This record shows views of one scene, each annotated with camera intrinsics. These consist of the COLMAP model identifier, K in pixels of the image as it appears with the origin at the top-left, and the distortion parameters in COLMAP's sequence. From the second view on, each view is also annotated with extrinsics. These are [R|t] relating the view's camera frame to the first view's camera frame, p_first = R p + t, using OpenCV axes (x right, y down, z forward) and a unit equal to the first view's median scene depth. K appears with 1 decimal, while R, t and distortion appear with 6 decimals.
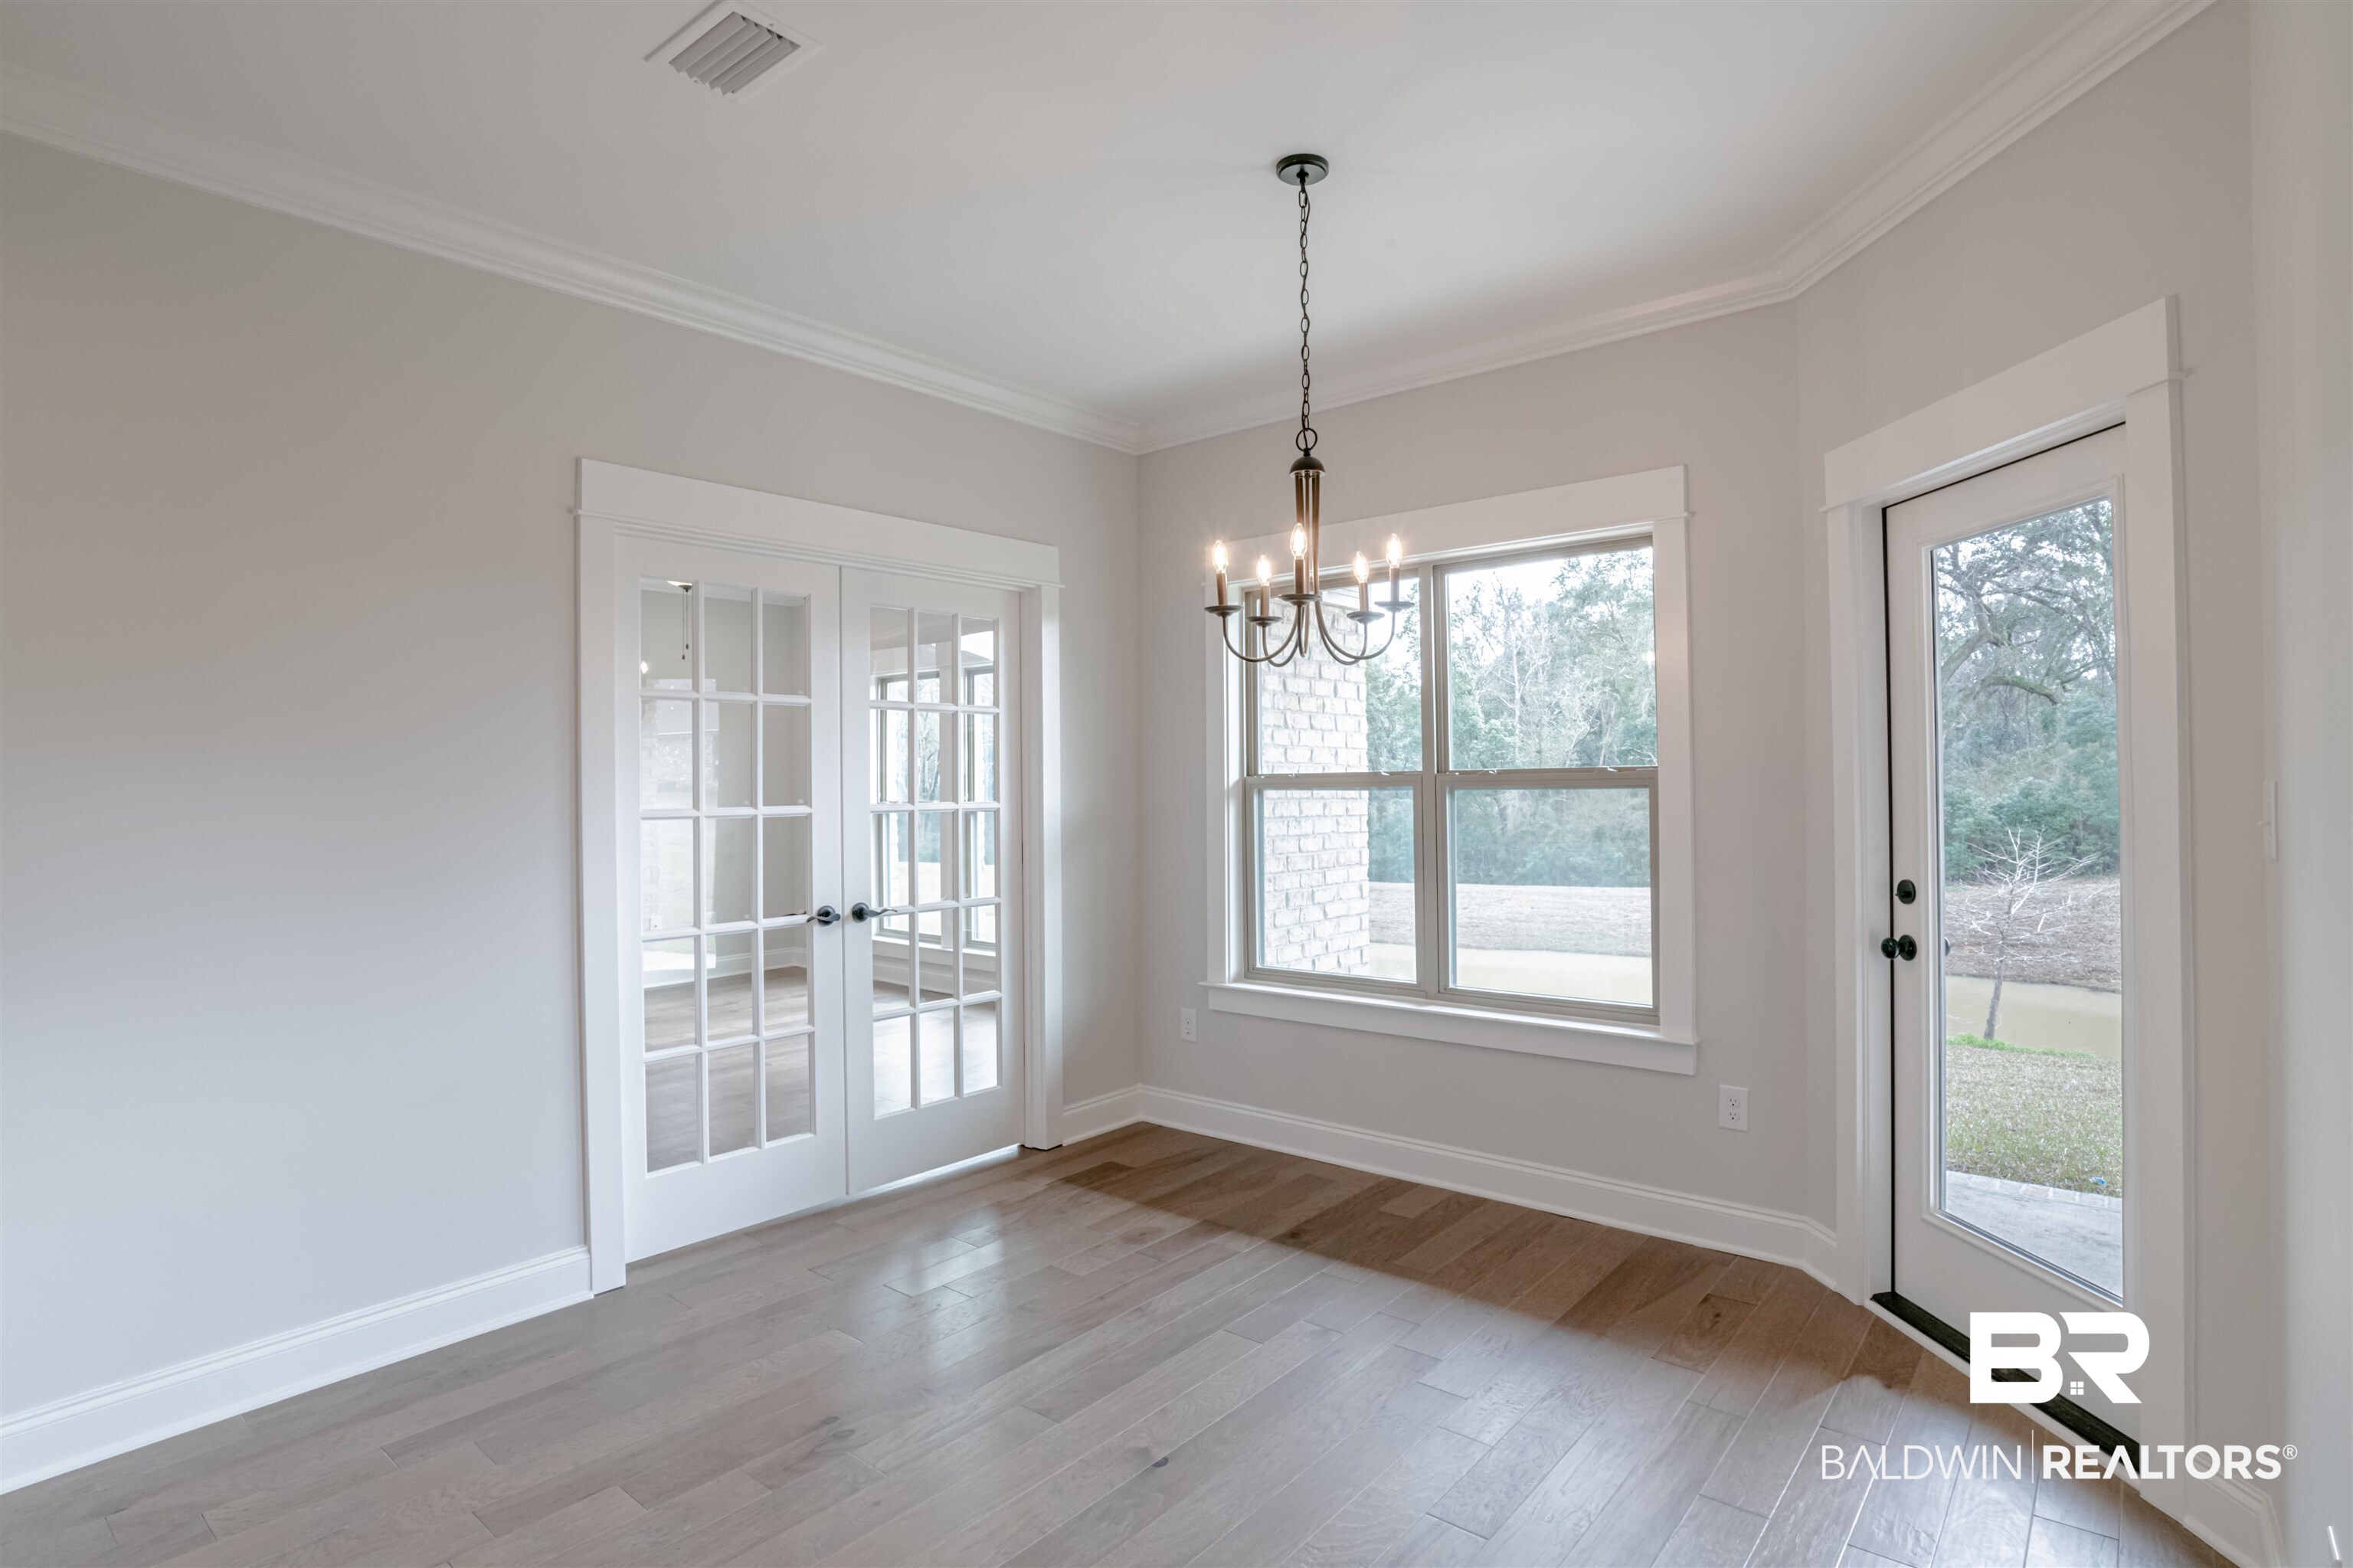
lens RADIAL K [[1201.3, 0, 1192.2], [0, 1201.3, 774.3], [0, 0, 1]] dist [-0.059761, 0.026124]
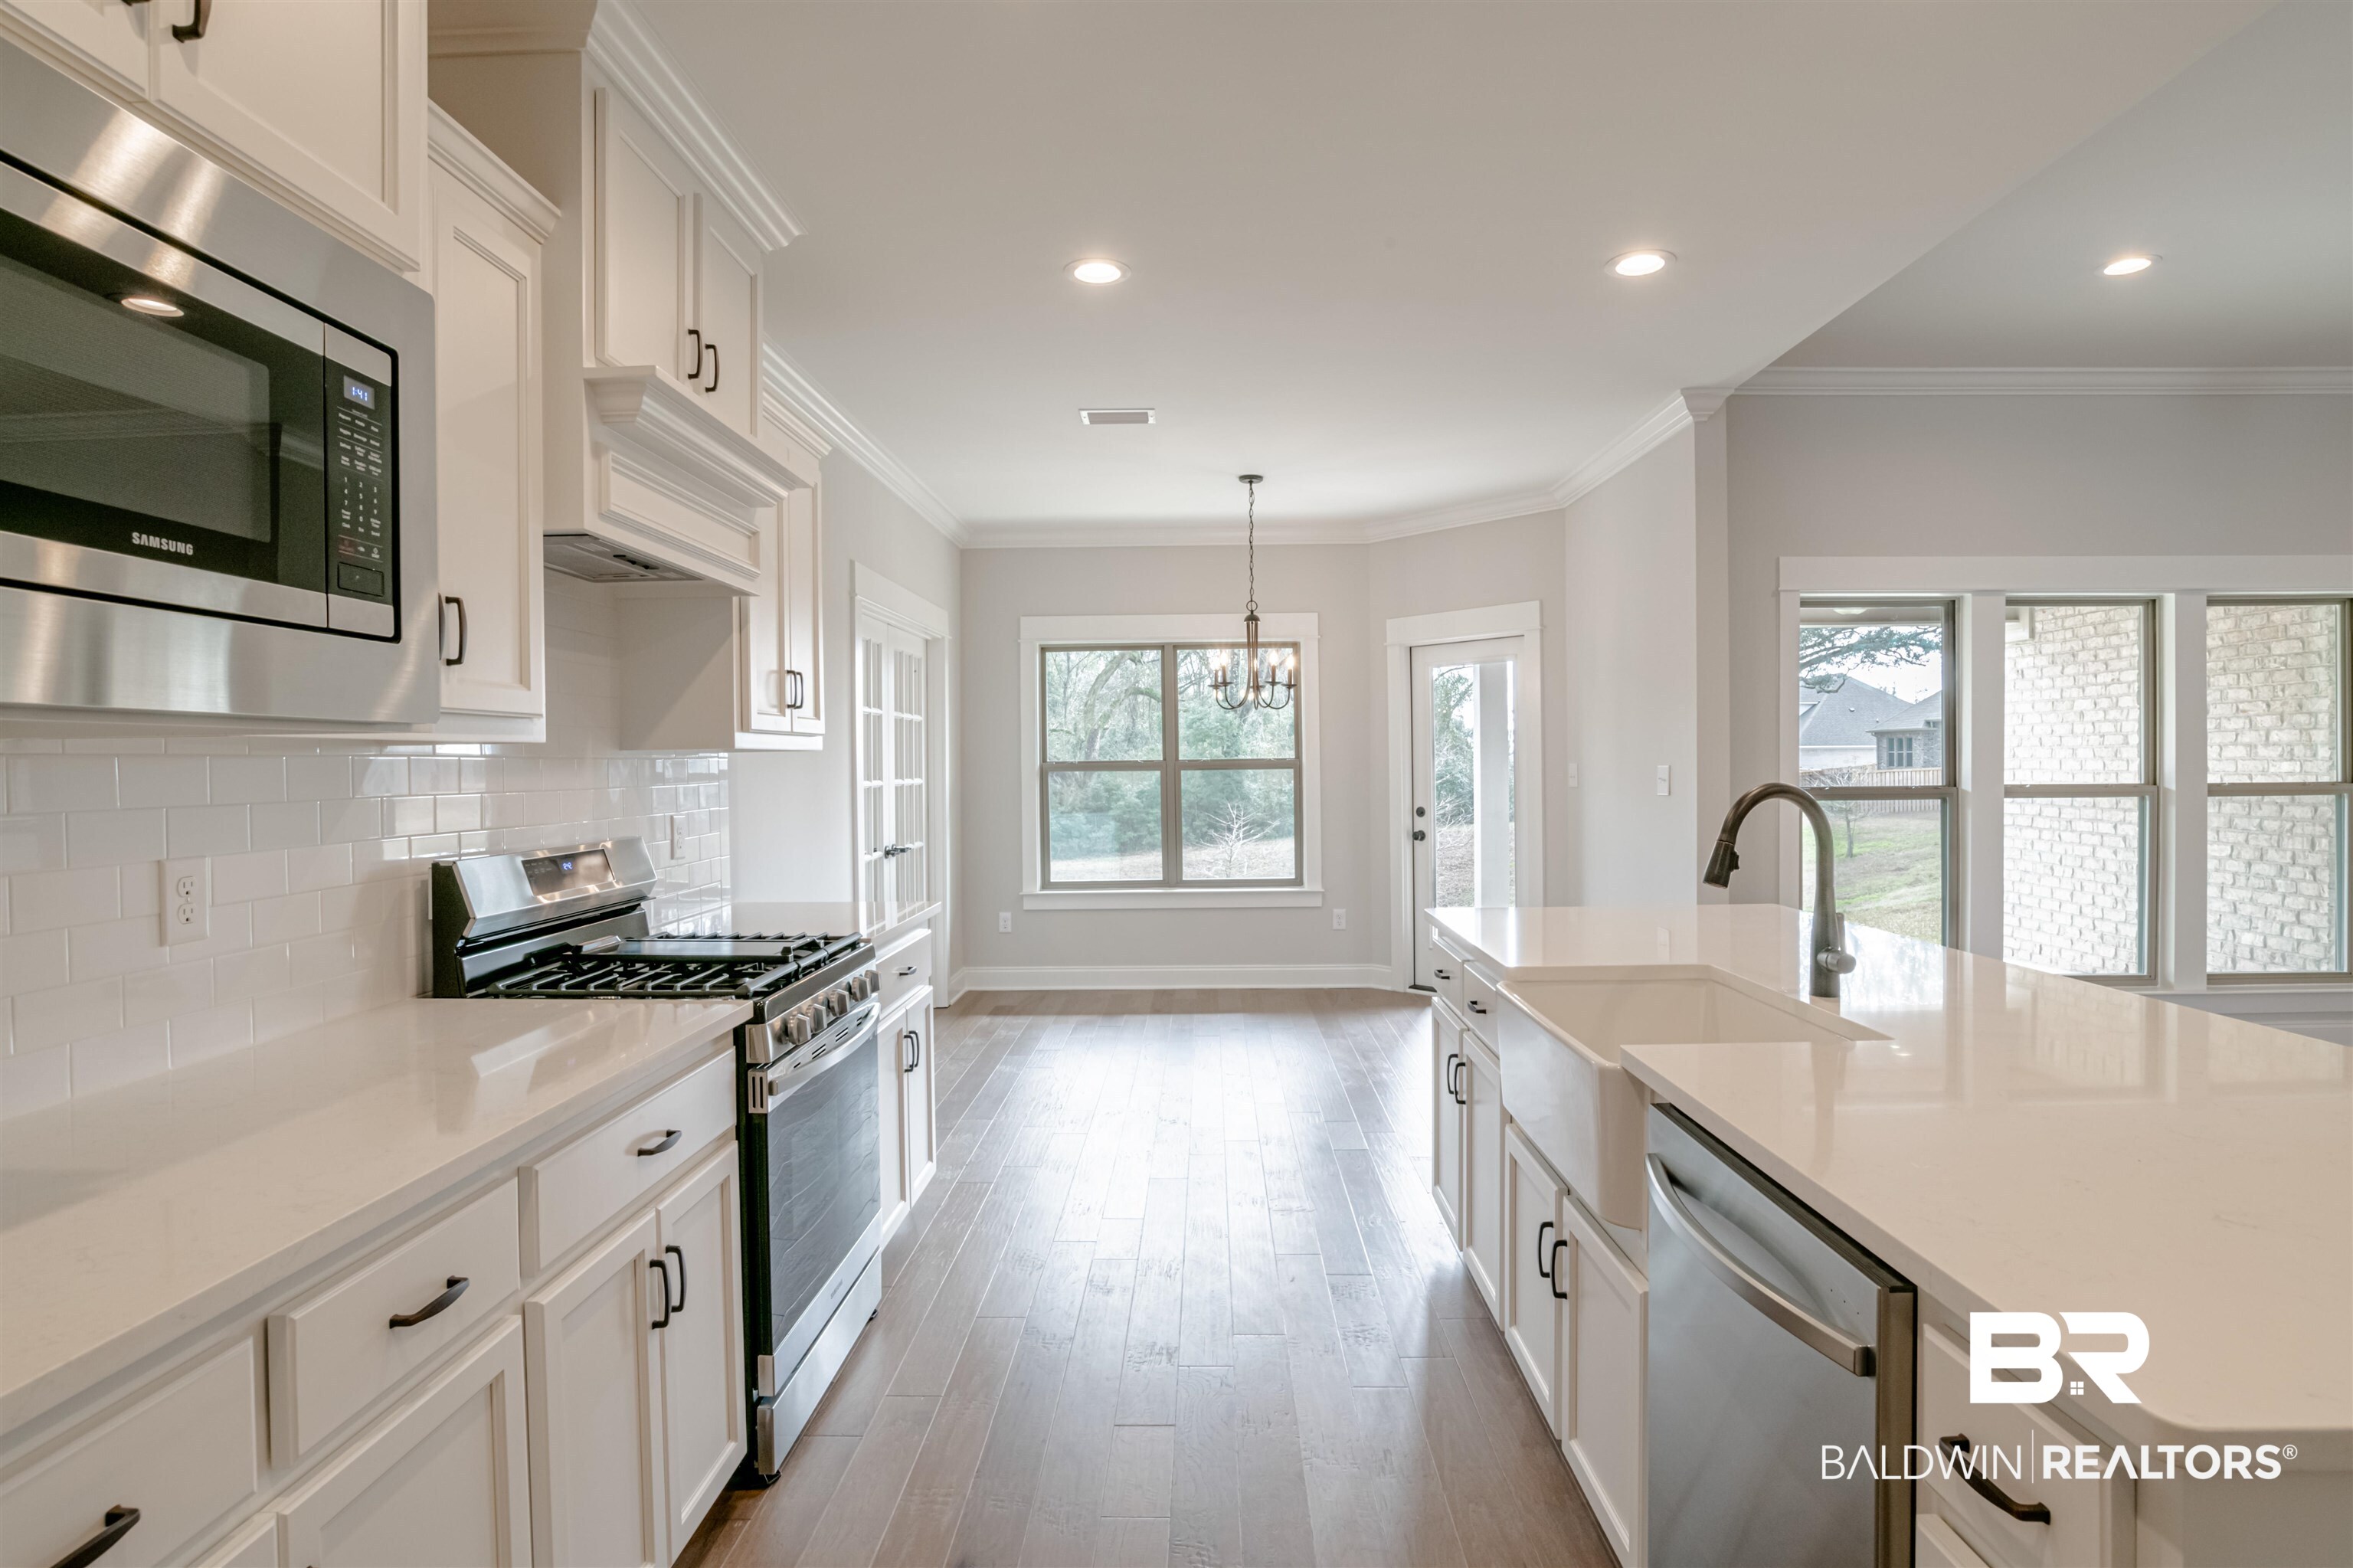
lens RADIAL K [[1201.3, 0, 1192.2], [0, 1201.3, 774.3], [0, 0, 1]] dist [-0.059761, 0.026124]
pose [[0.779419, -0.002512, 0.626498, -0.959343], [-0.001688, 0.999980, 0.006109, 0.008262], [-0.626501, -0.005819, 0.779399, -0.445636]]
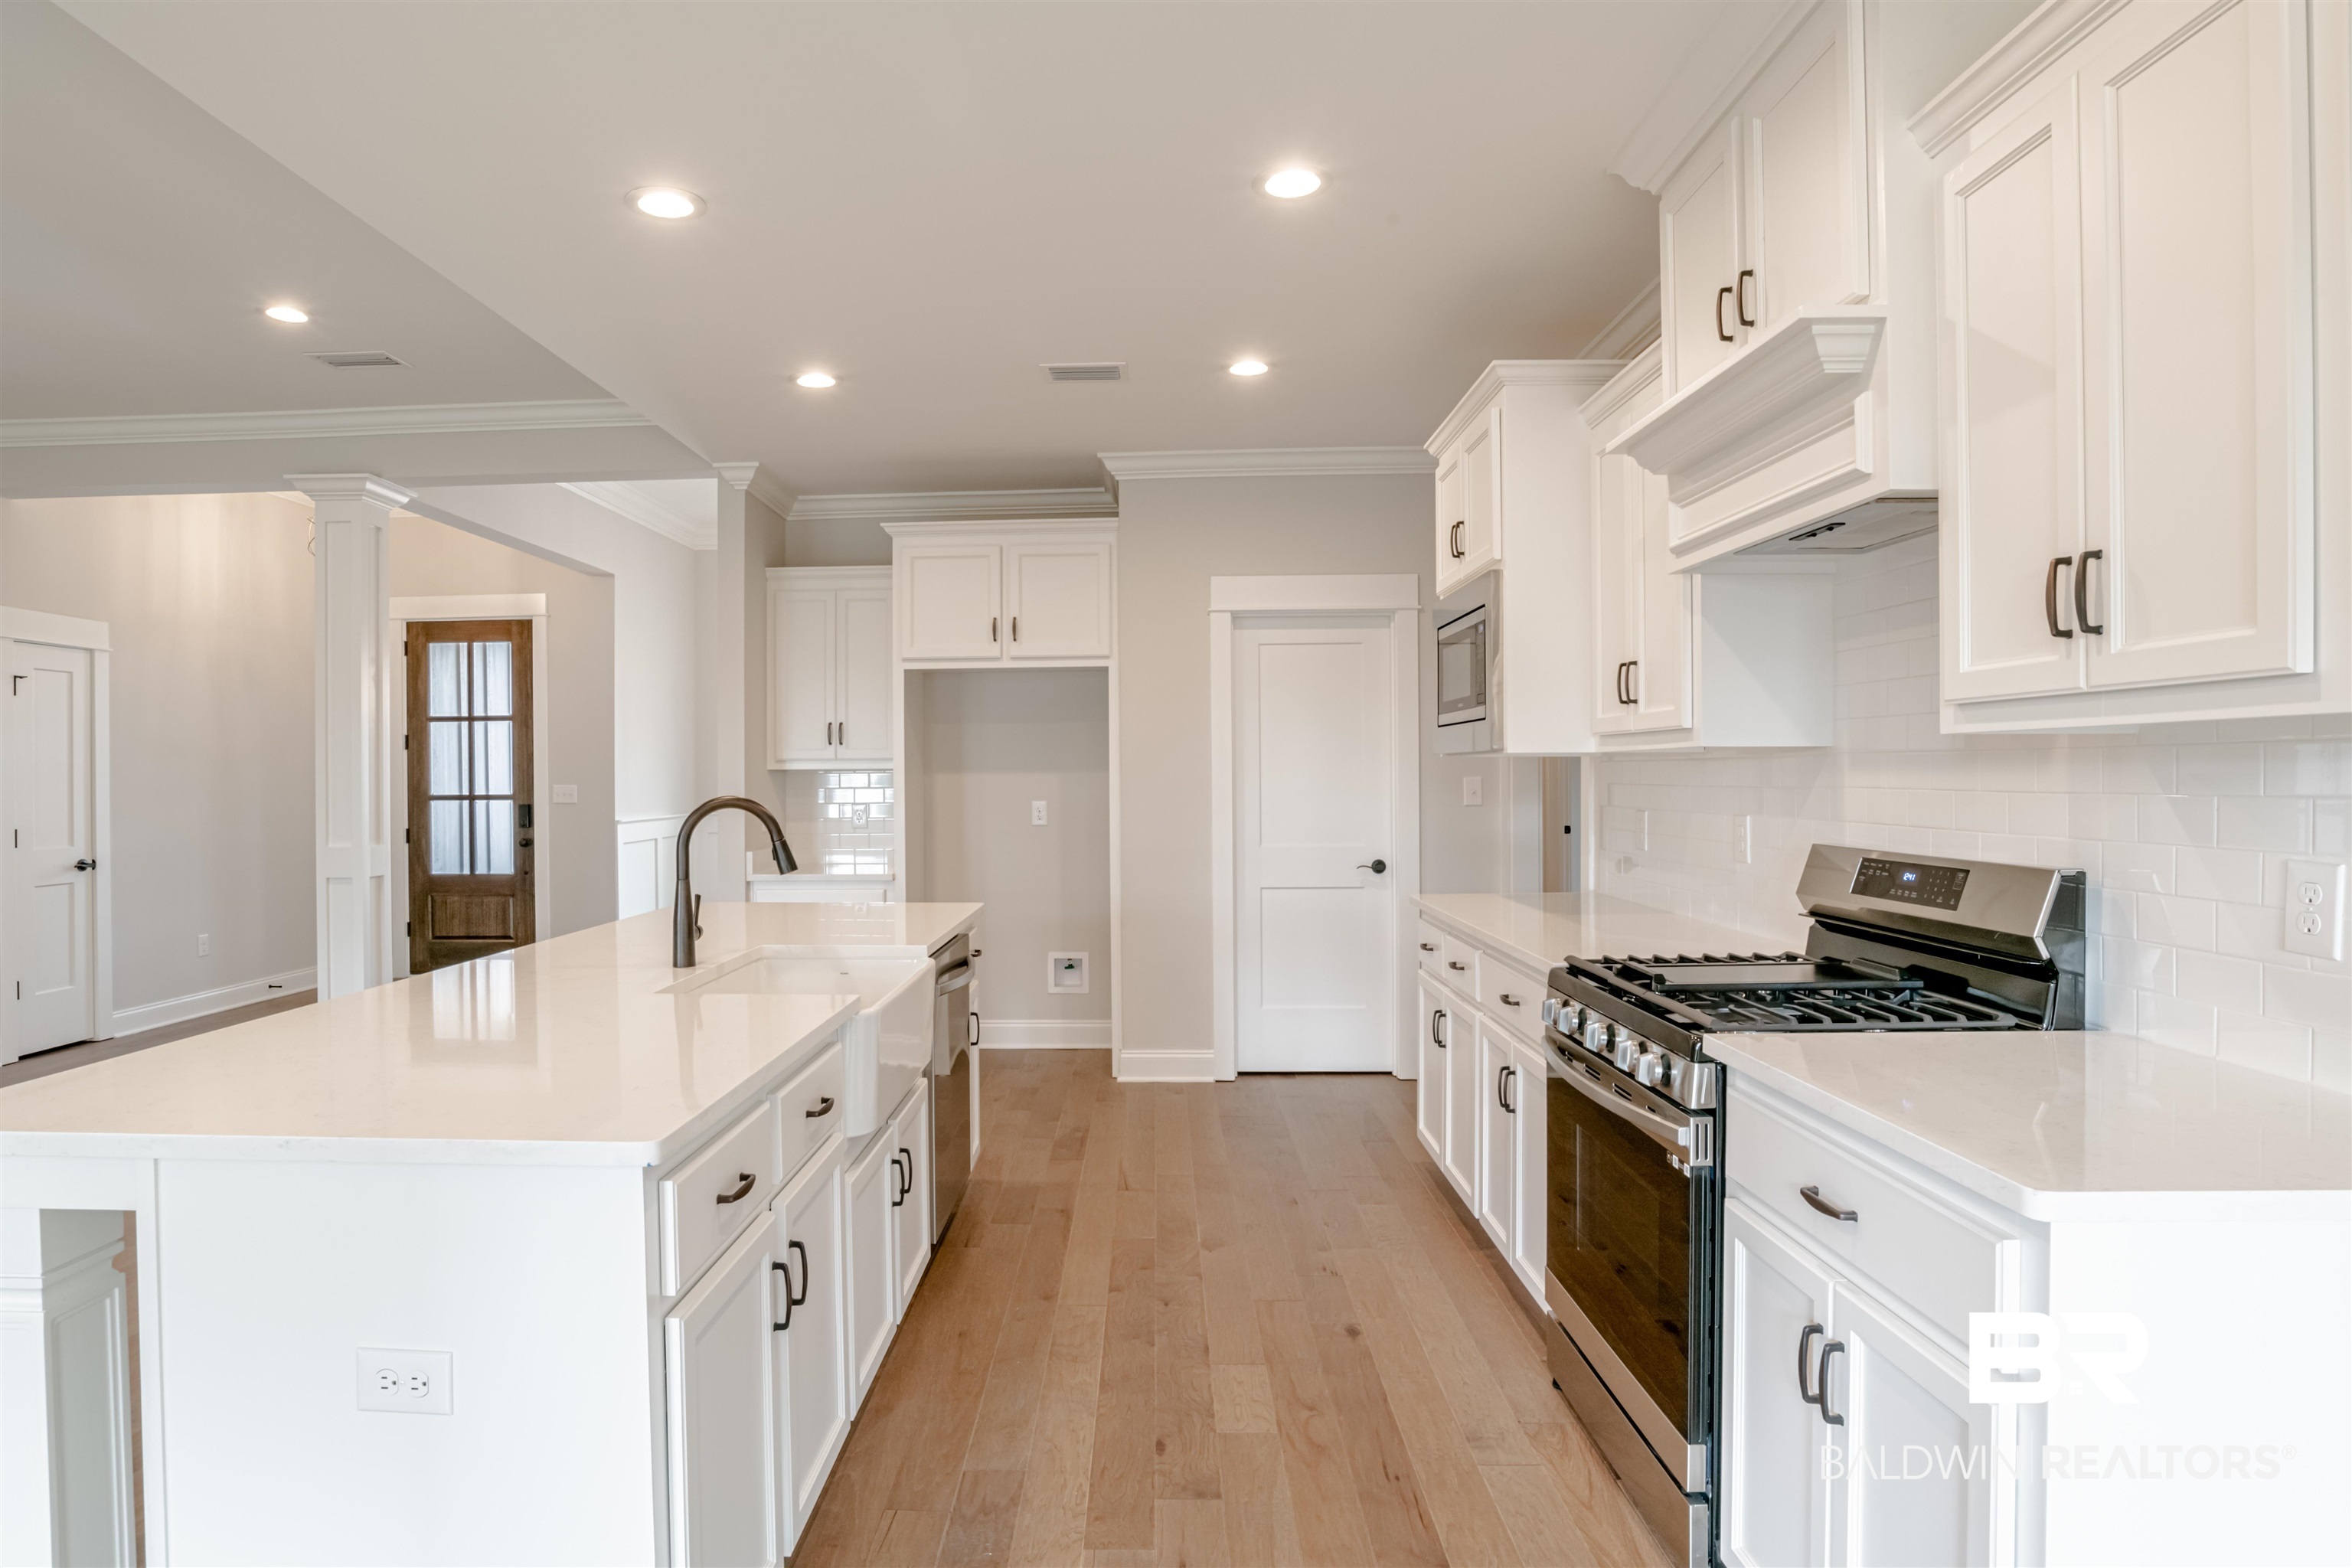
lens RADIAL K [[1259.2, 0, 1101.2], [0, 1259.2, 778.0], [0, 0, 1]] dist [-0.067825, 0.031167]
pose [[-0.799552, 0.019453, -0.600281, -0.128758], [0.020452, 0.999778, 0.005158, 0.004895], [0.600248, -0.008153, -0.799772, 0.551167]]
